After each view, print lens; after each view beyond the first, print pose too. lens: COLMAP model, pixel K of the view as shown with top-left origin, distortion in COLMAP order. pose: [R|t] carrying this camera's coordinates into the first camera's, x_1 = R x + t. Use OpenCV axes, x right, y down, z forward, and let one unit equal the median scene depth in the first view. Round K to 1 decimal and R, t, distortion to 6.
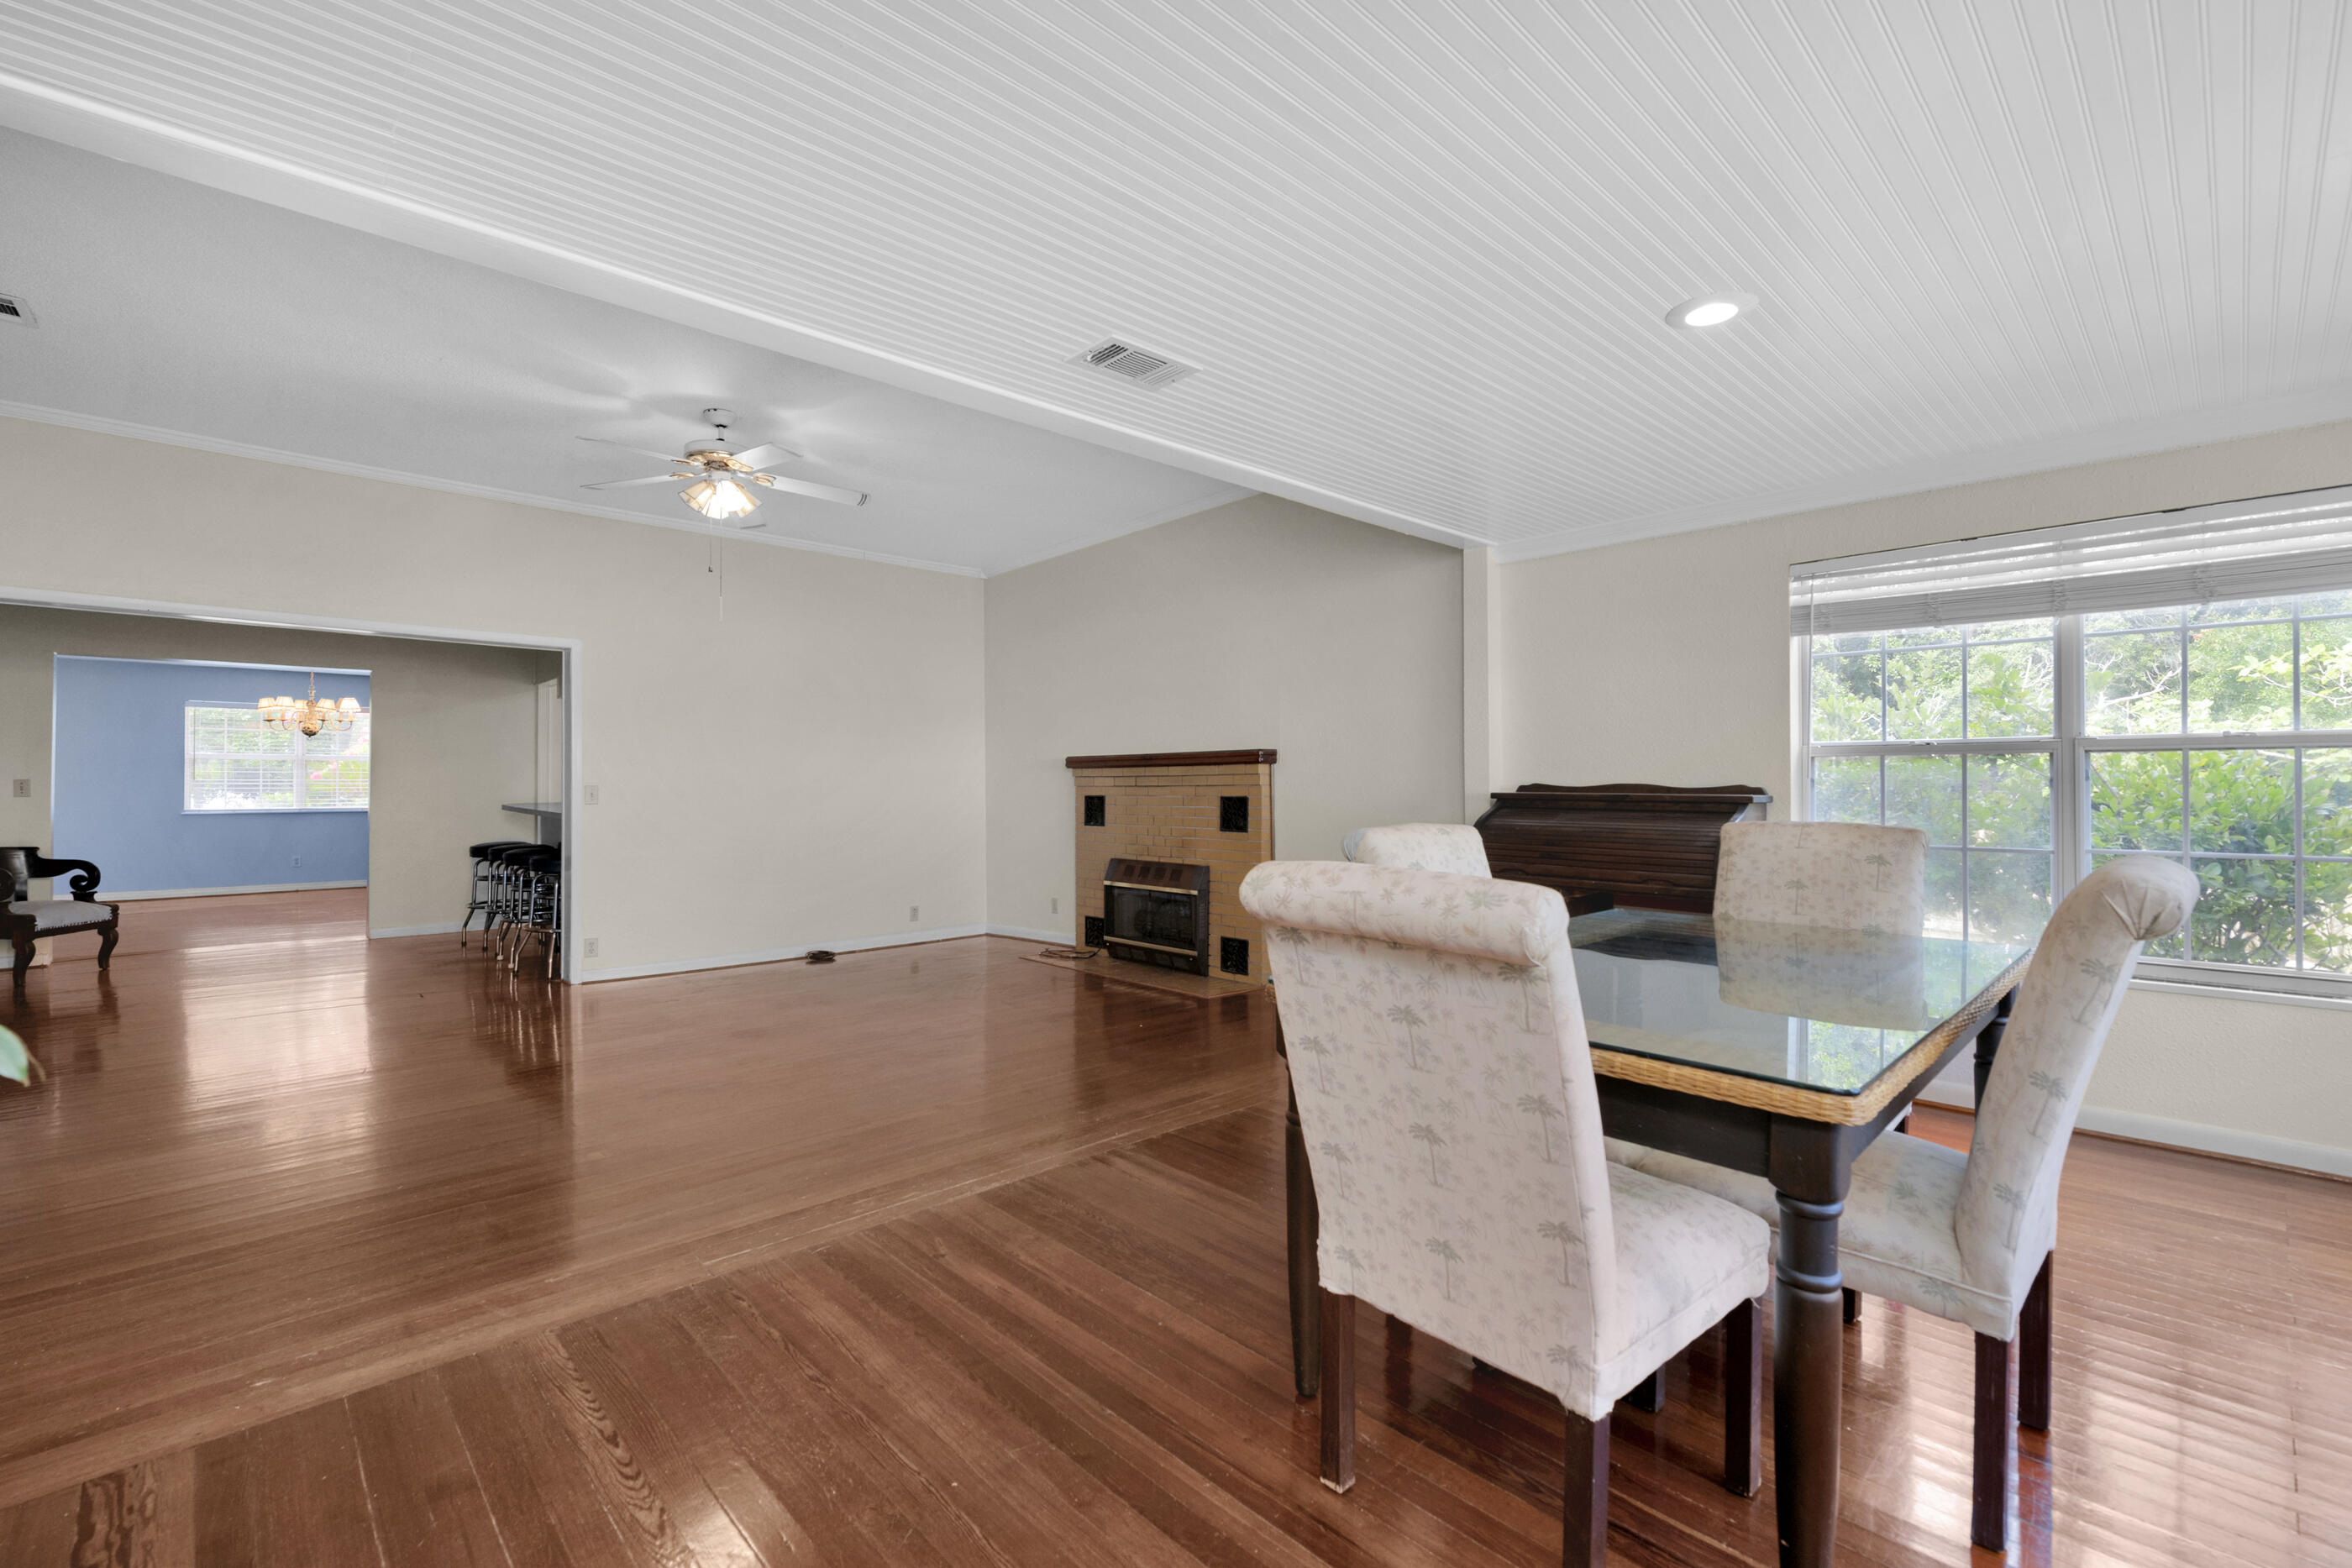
lens RADIAL K [[969.0, 0, 1178.1], [0, 969.0, 782.9], [0, 0, 1]] dist [-0.001064, -0.004001]
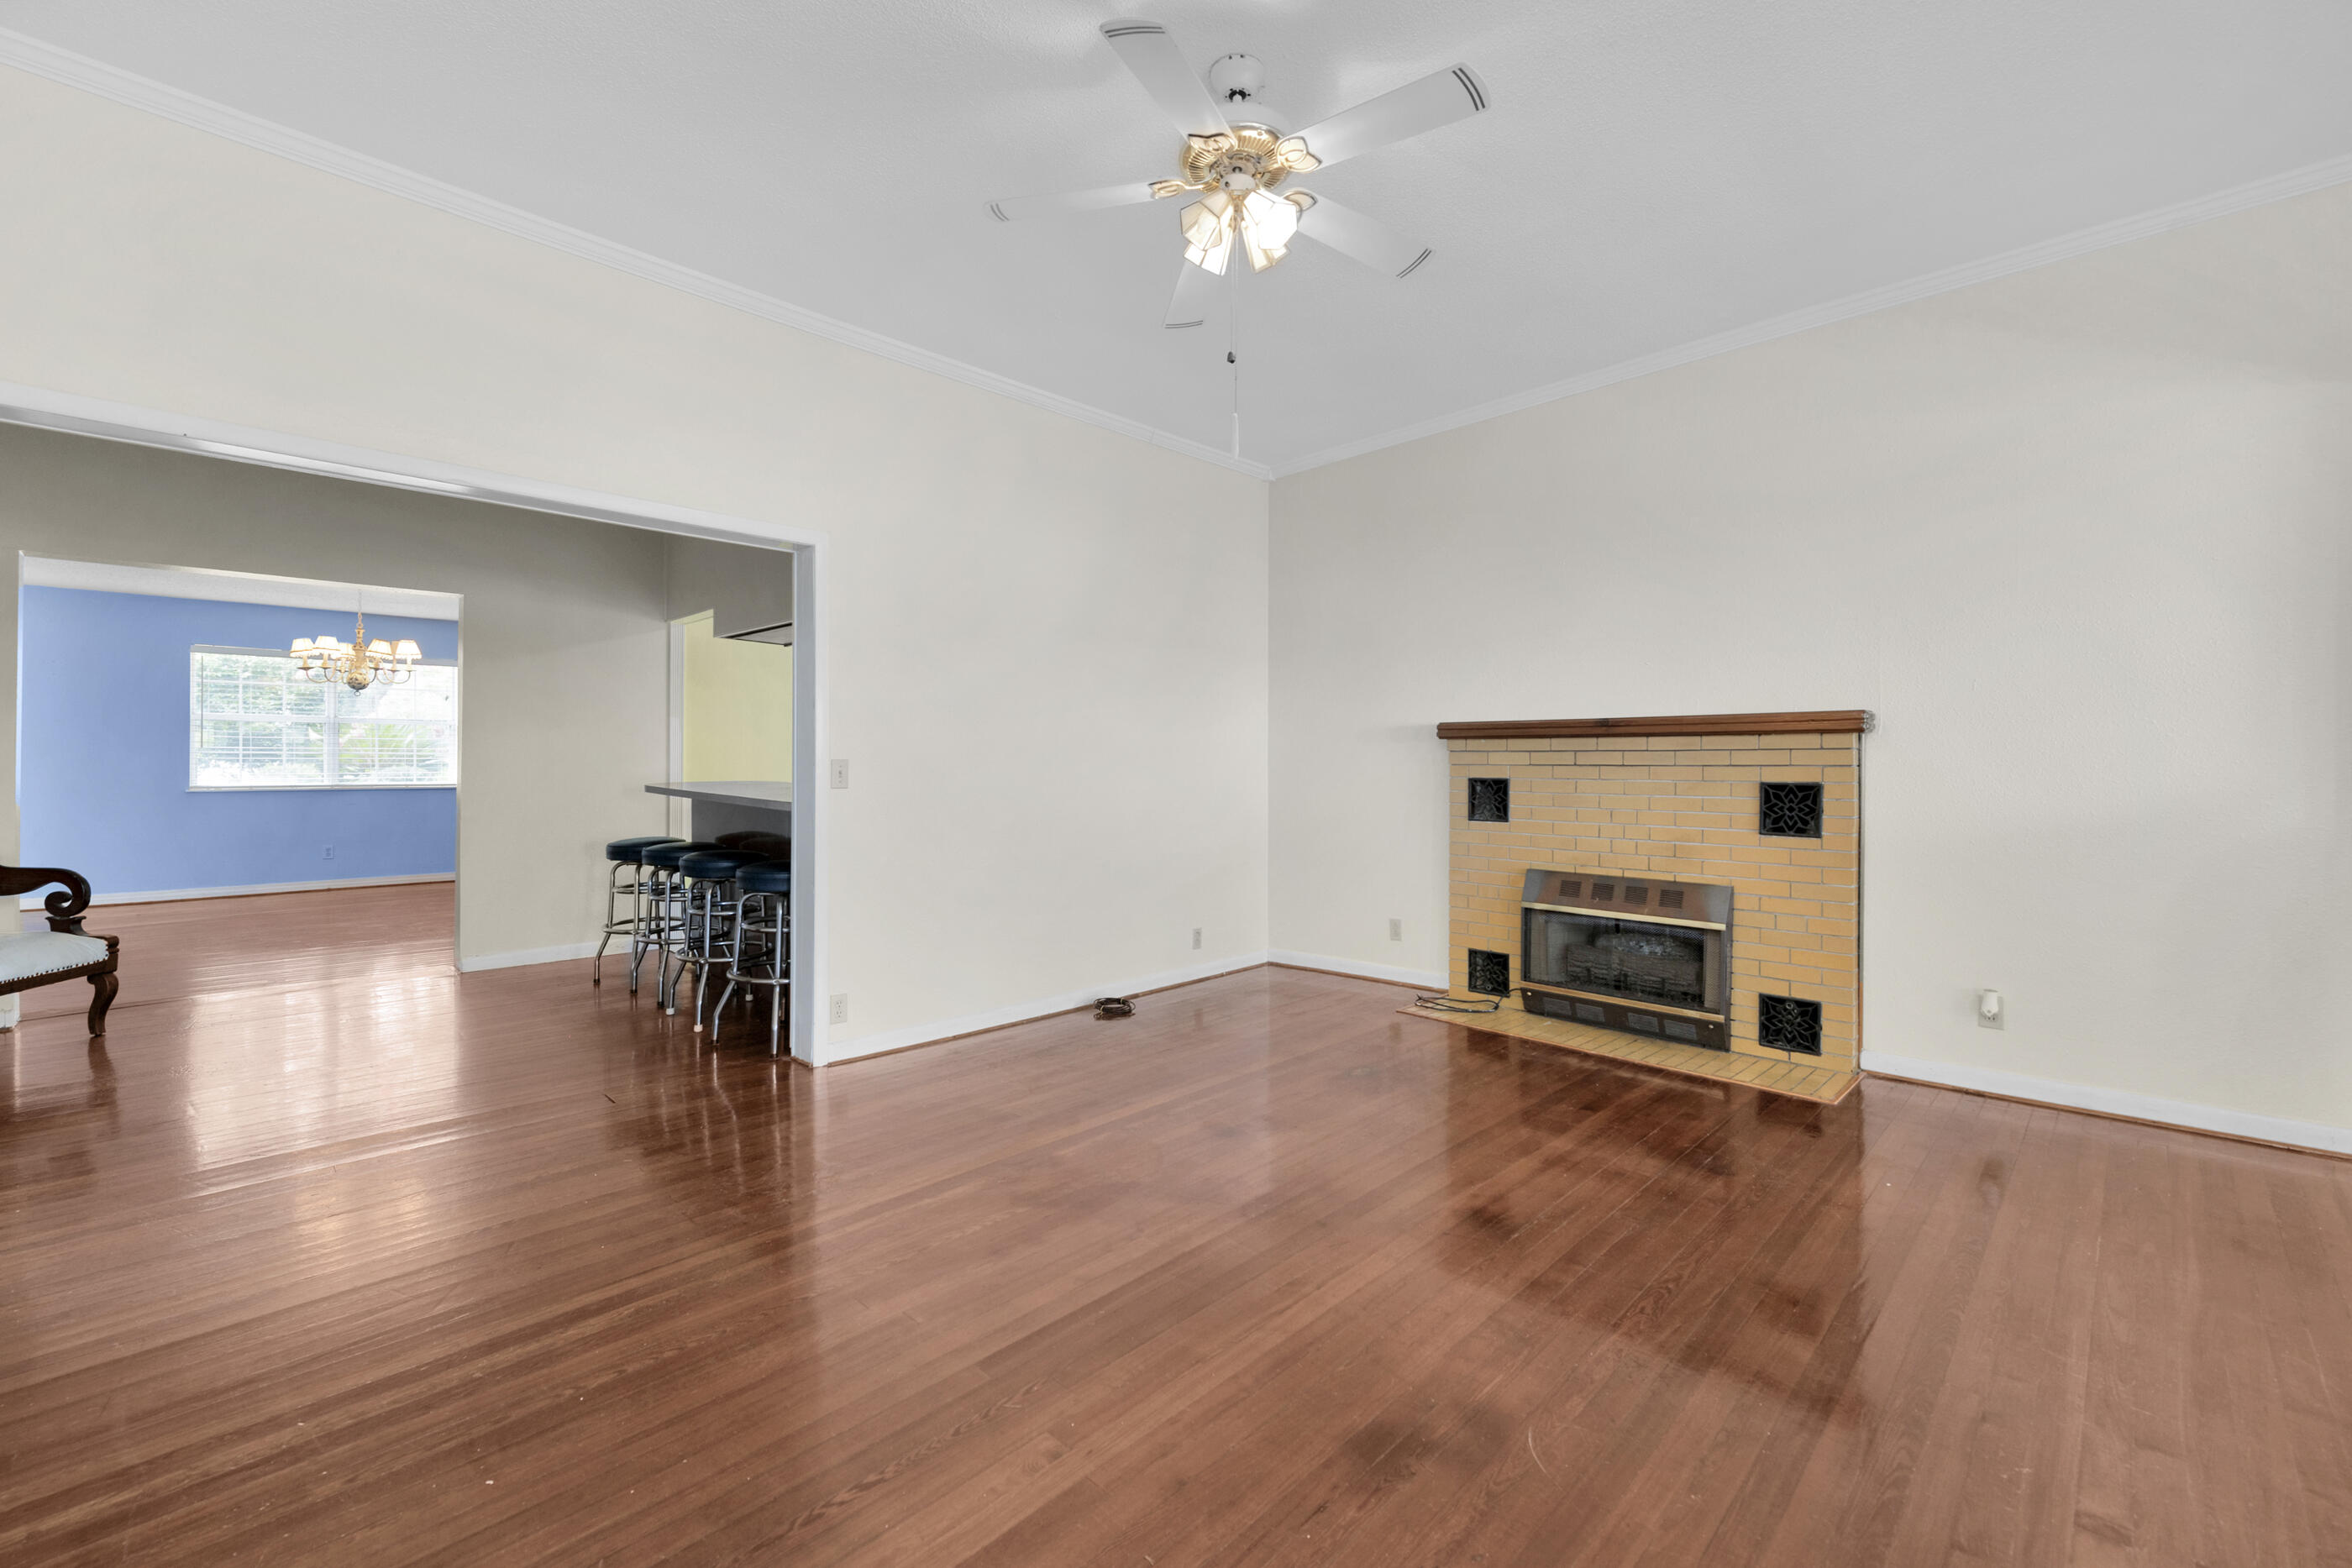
lens RADIAL K [[969.0, 0, 1126.1], [0, 969.0, 772.2], [0, 0, 1]] dist [-0.001064, -0.004001]
pose [[0.999877, 0.008069, -0.013425, -0.352764], [-0.007879, 0.999869, 0.014111, 0.000927], [0.013537, -0.014003, 0.999810, 0.307654]]
